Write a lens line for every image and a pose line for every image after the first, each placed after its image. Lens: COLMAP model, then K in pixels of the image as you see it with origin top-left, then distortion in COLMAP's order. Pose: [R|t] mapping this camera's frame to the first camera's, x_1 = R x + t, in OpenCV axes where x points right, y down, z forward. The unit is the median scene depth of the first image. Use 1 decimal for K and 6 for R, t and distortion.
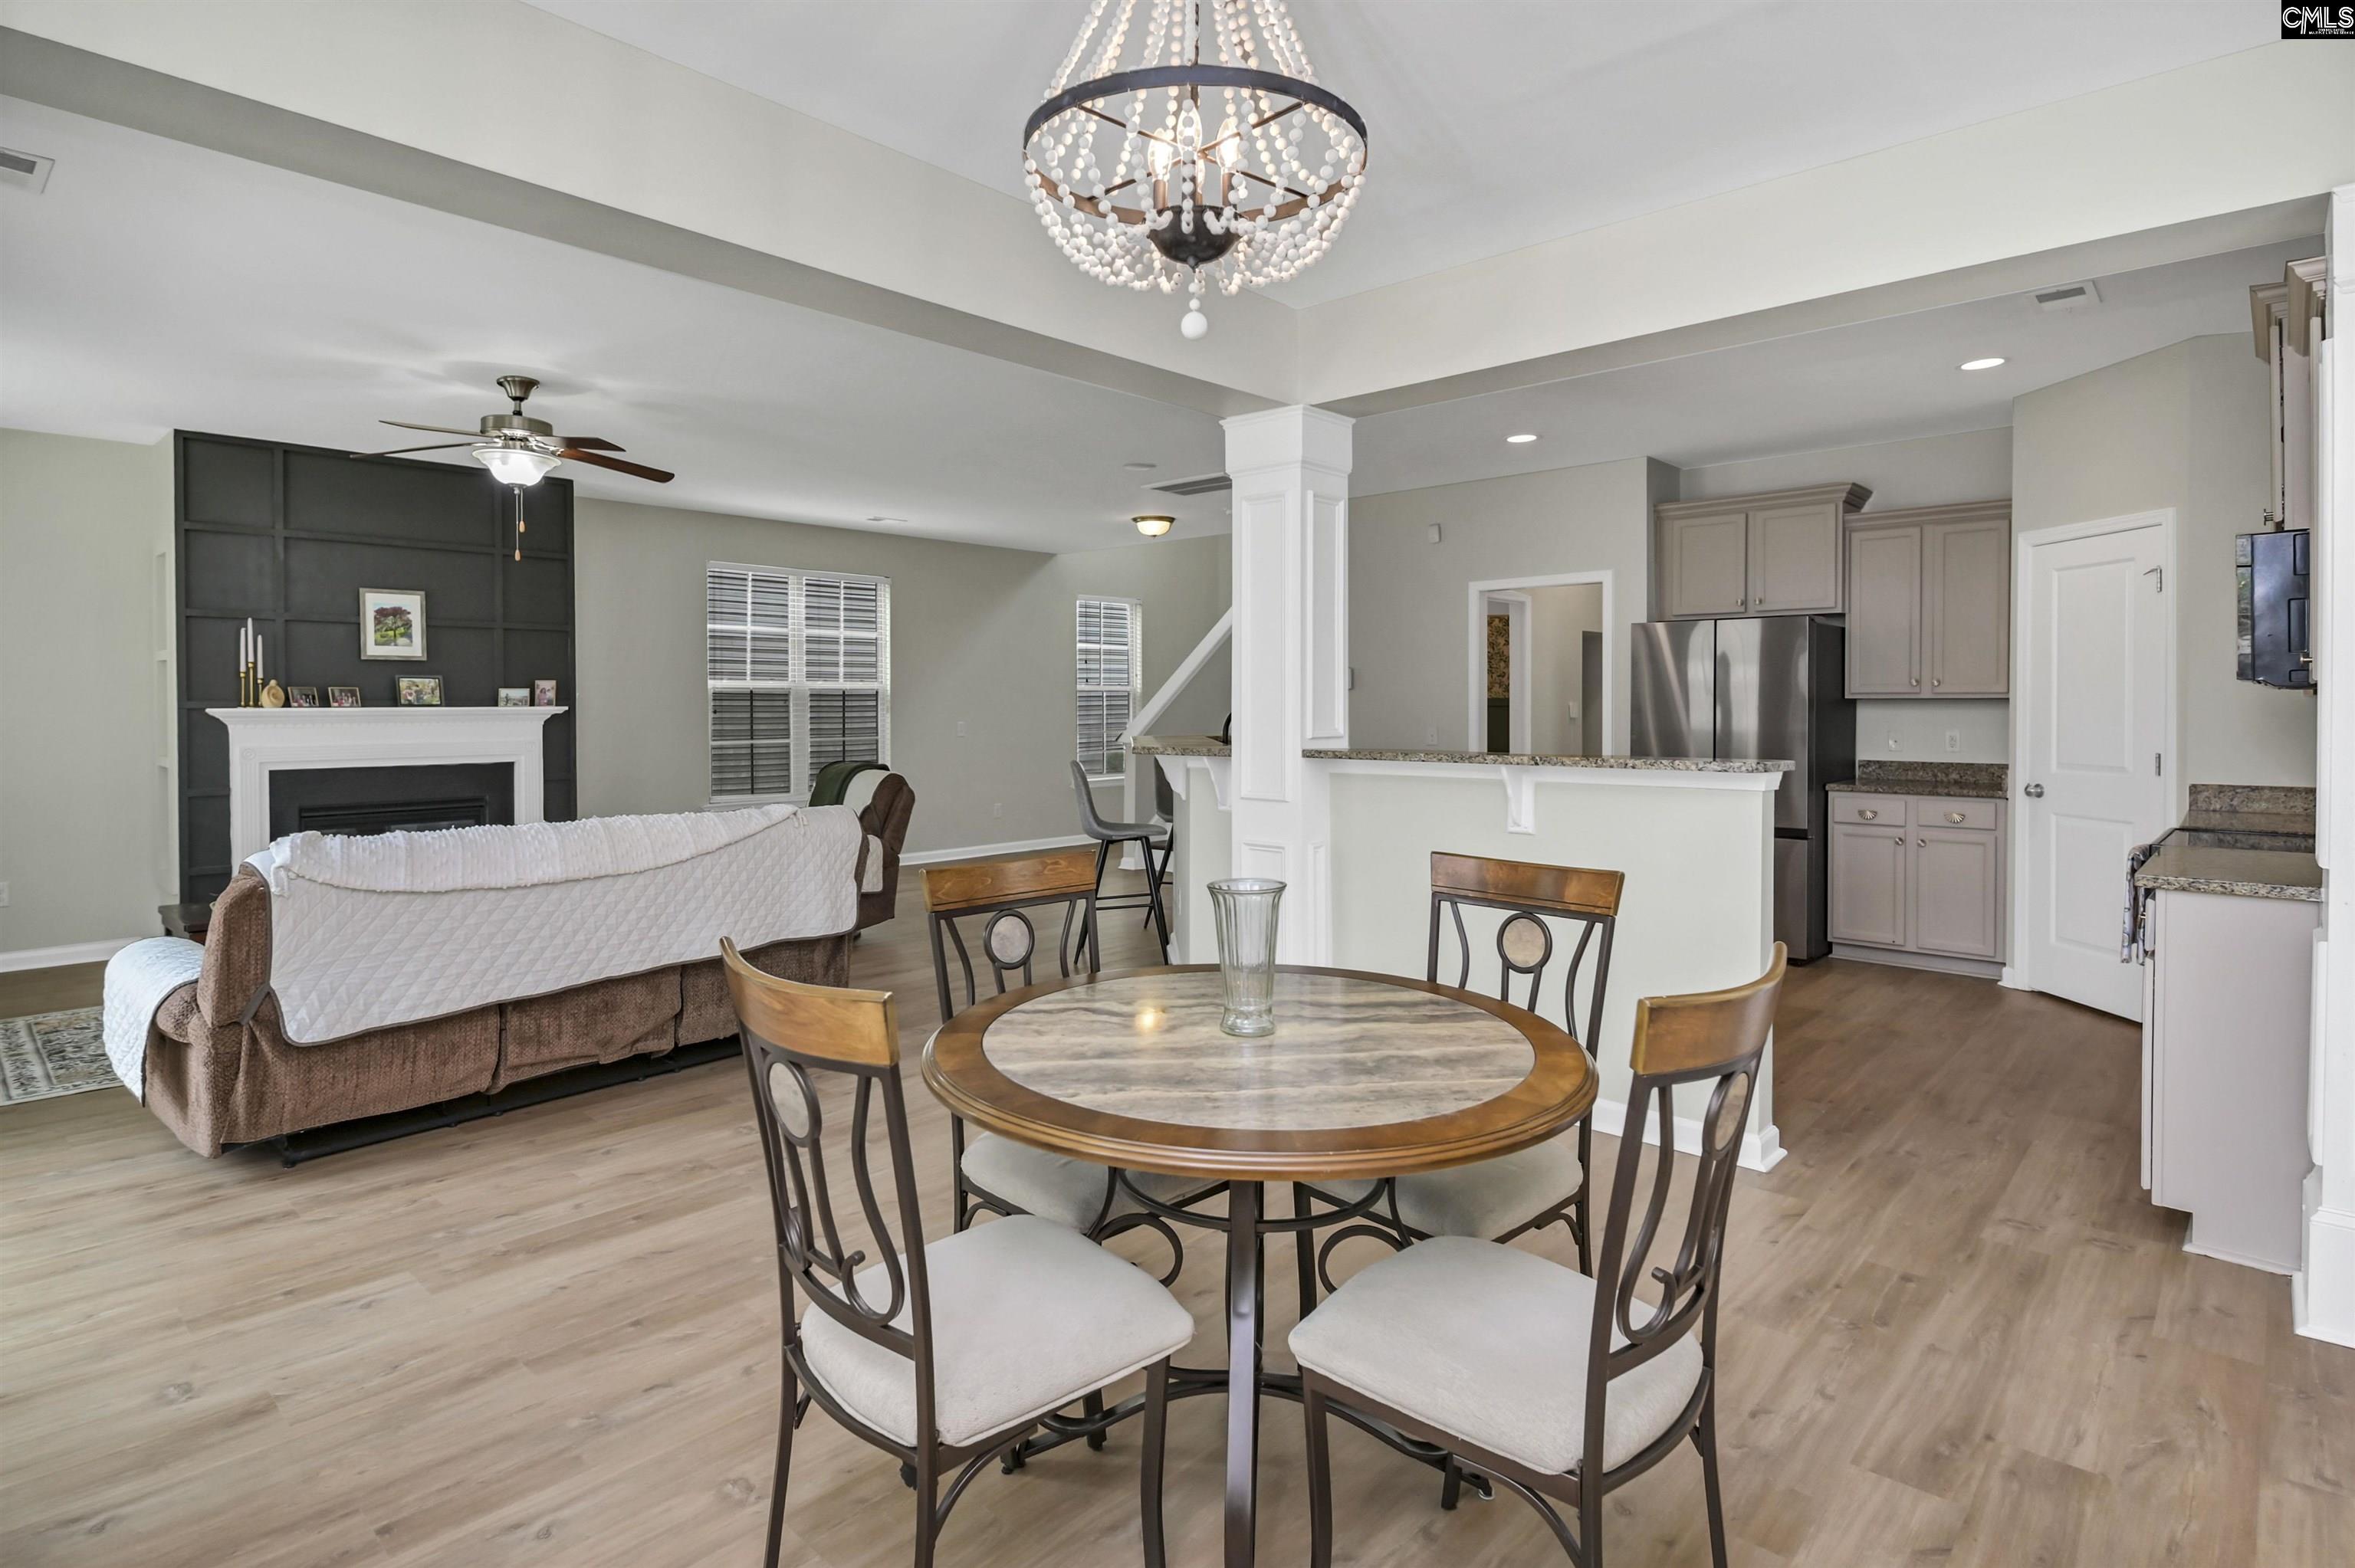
lens RADIAL K [[1187.4, 0, 1087.7], [0, 1187.4, 721.0], [0, 0, 1]] dist [-0.005897, -0.002086]
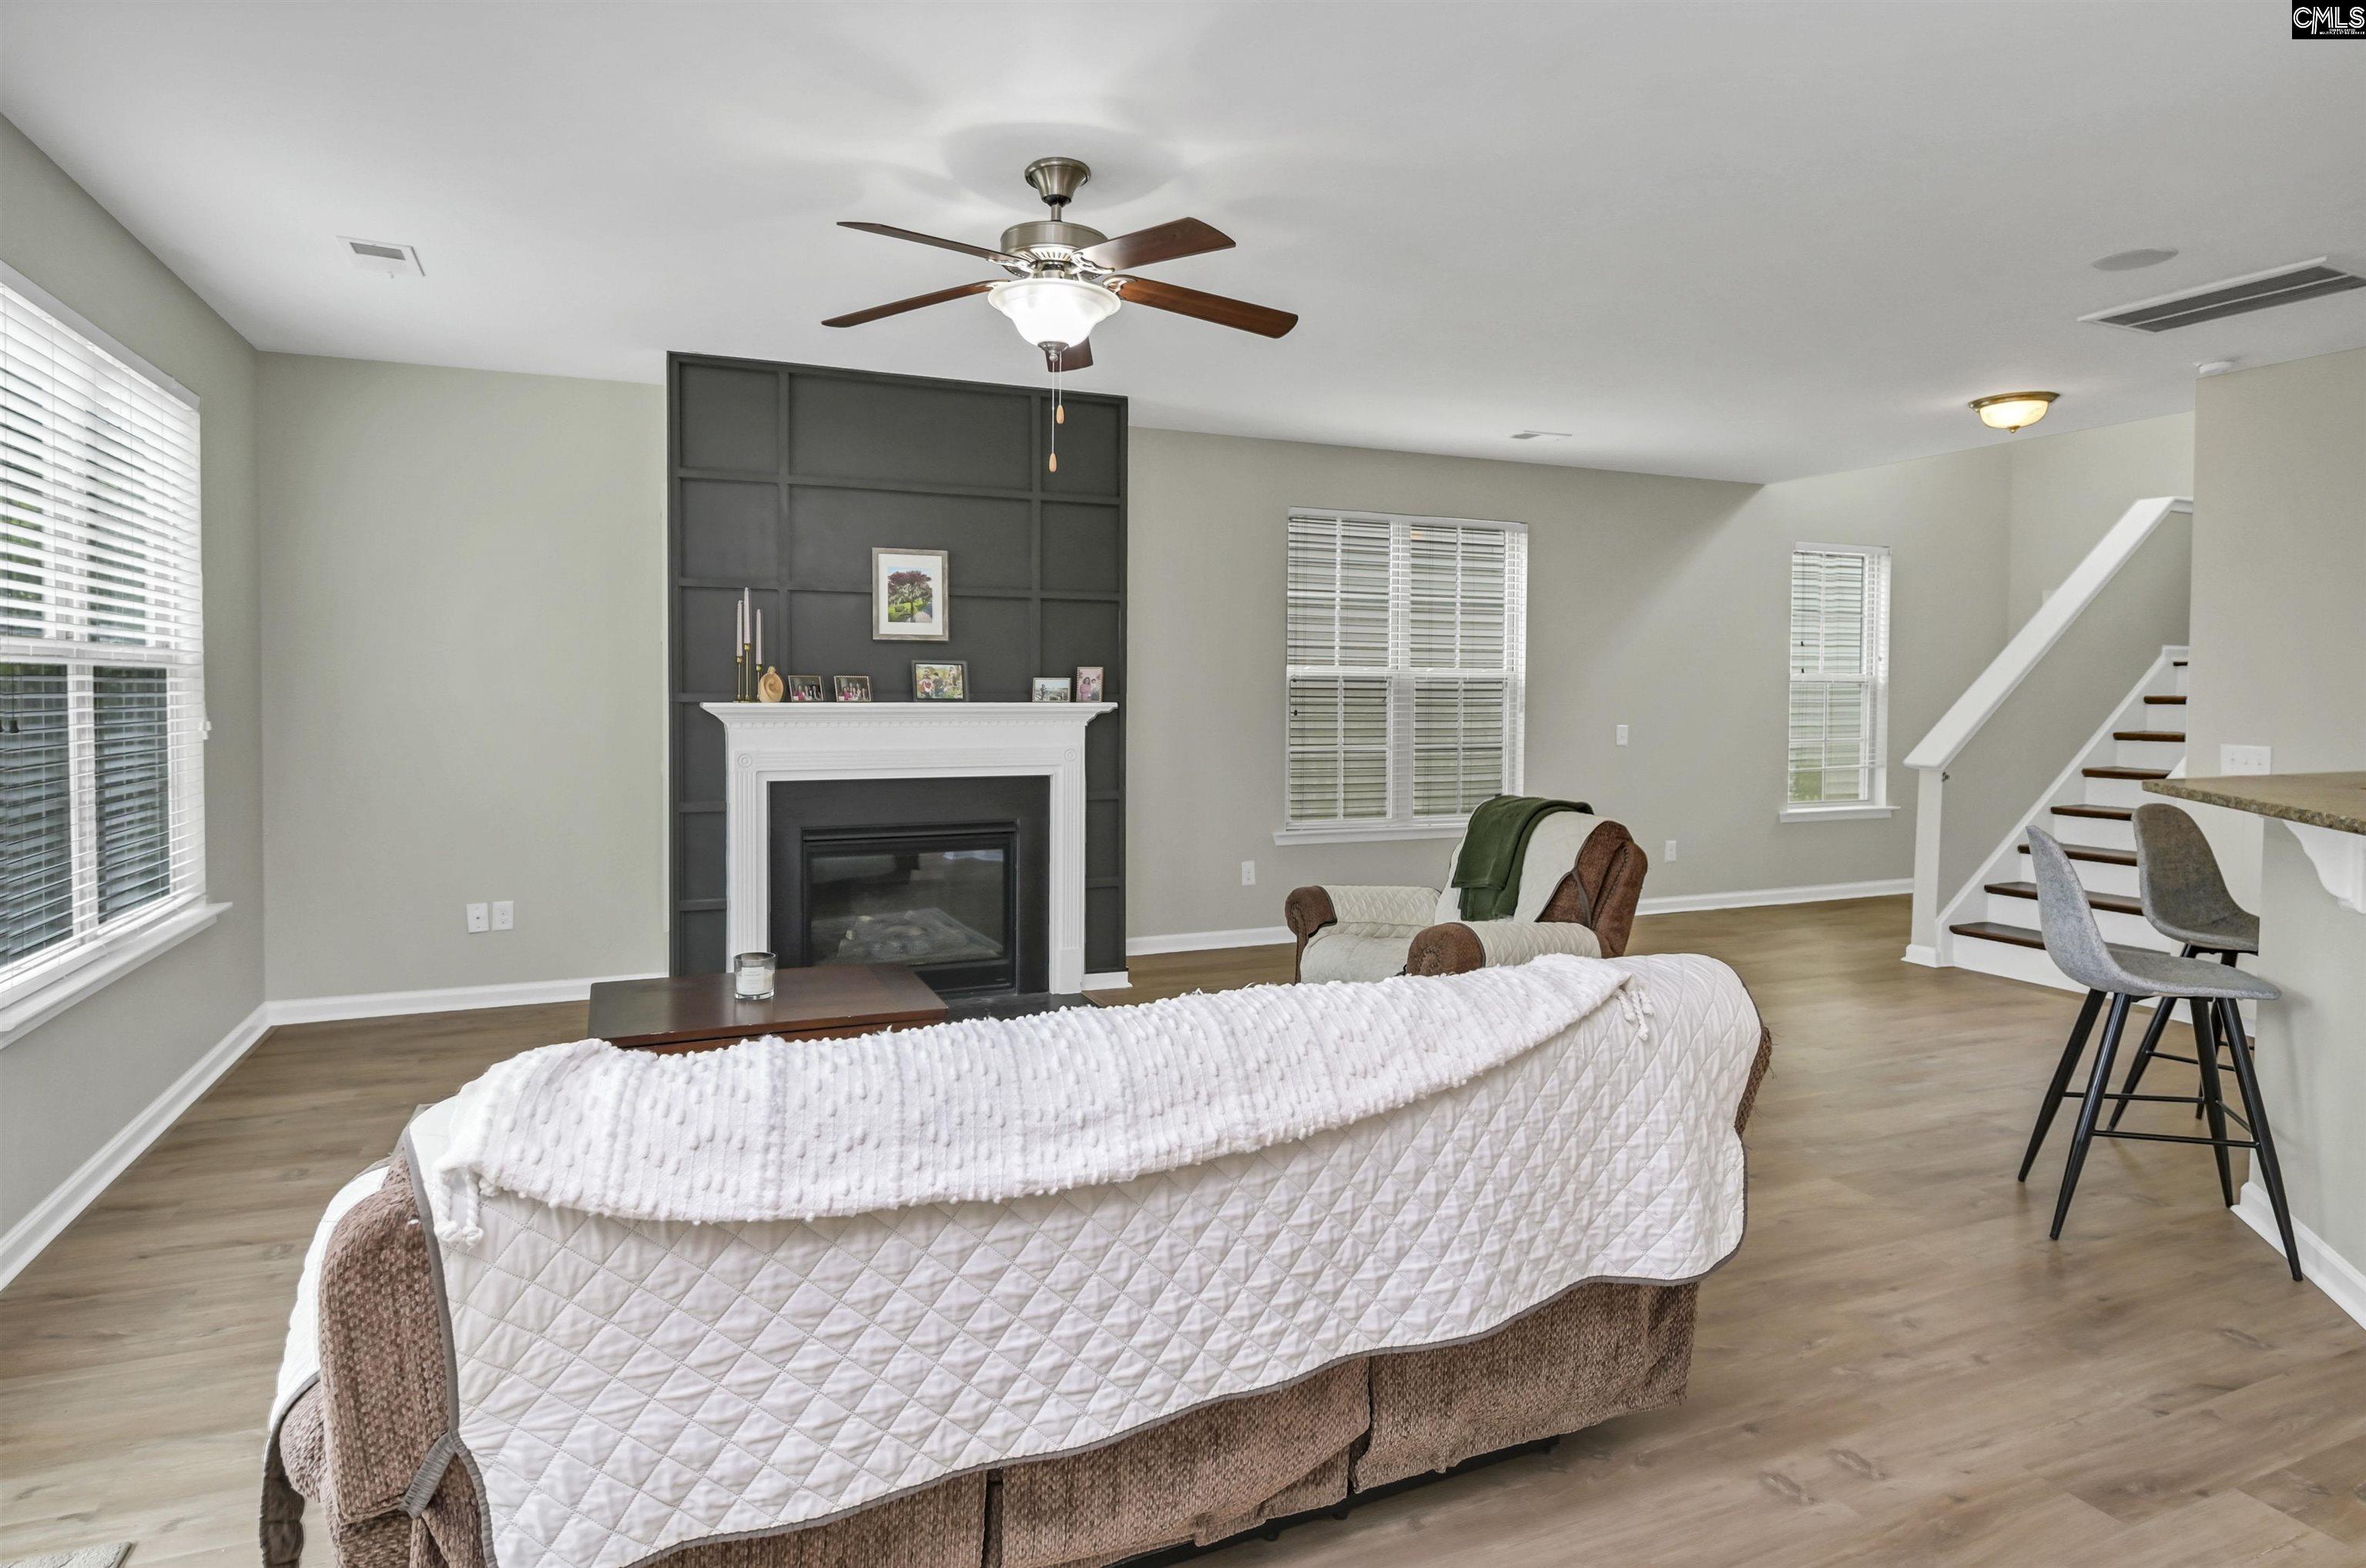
lens RADIAL K [[1193.1, 0, 1092.8], [0, 1193.1, 720.7], [0, 0, 1]] dist [-0.005897, -0.002086]
pose [[0.911461, 0.019120, -0.410943, -0.169201], [-0.013871, 0.999780, 0.015751, -0.014347], [0.411153, -0.008656, 0.911525, 0.365295]]
